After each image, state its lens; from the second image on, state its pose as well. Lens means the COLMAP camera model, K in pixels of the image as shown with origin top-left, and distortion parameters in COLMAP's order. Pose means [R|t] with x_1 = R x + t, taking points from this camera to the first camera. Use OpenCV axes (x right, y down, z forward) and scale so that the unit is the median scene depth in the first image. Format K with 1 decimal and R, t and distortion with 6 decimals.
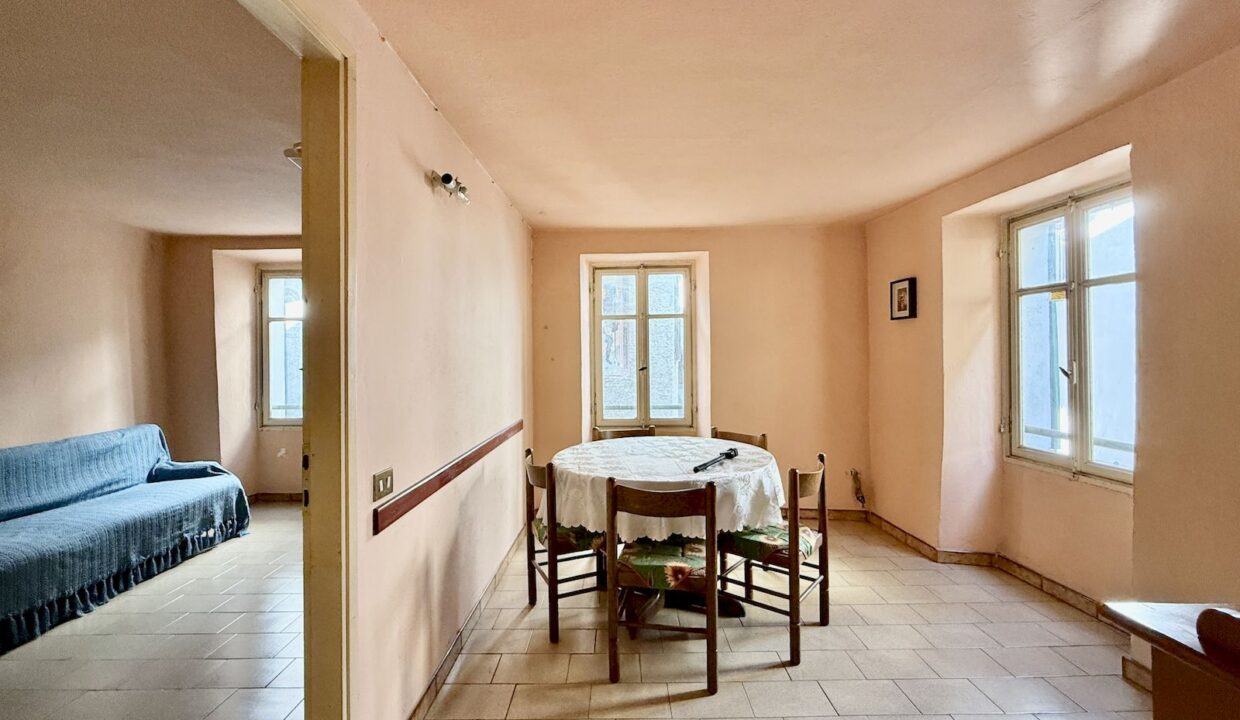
lens RADIAL K [[498.3, 0, 610.1], [0, 498.3, 351.9], [0, 0, 1]] dist [-0.000270, 0.000012]
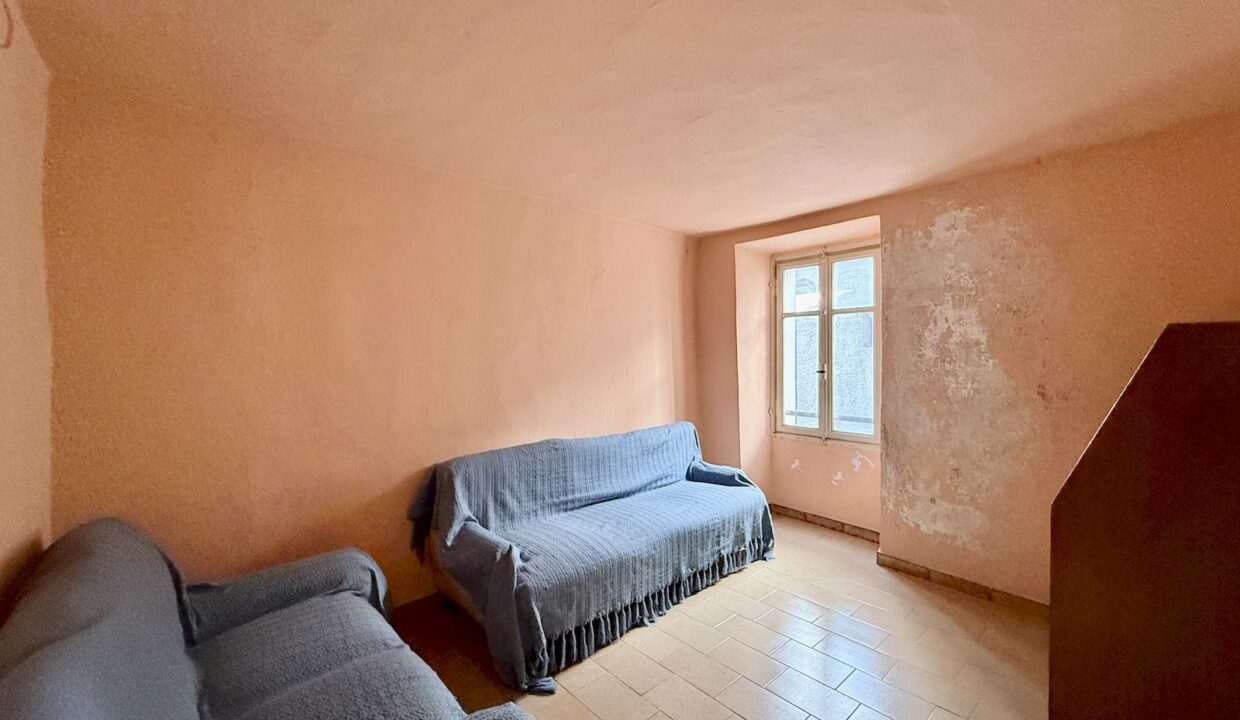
lens RADIAL K [[512.7, 0, 620.0], [0, 512.7, 360.0], [0, 0, 1]] dist [-0.001112, -0.000009]
pose [[0.667337, 0.010726, -0.744679, -0.272398], [0.003913, 0.999832, 0.017907, -0.002616], [0.744746, -0.014864, 0.667183, 0.229283]]
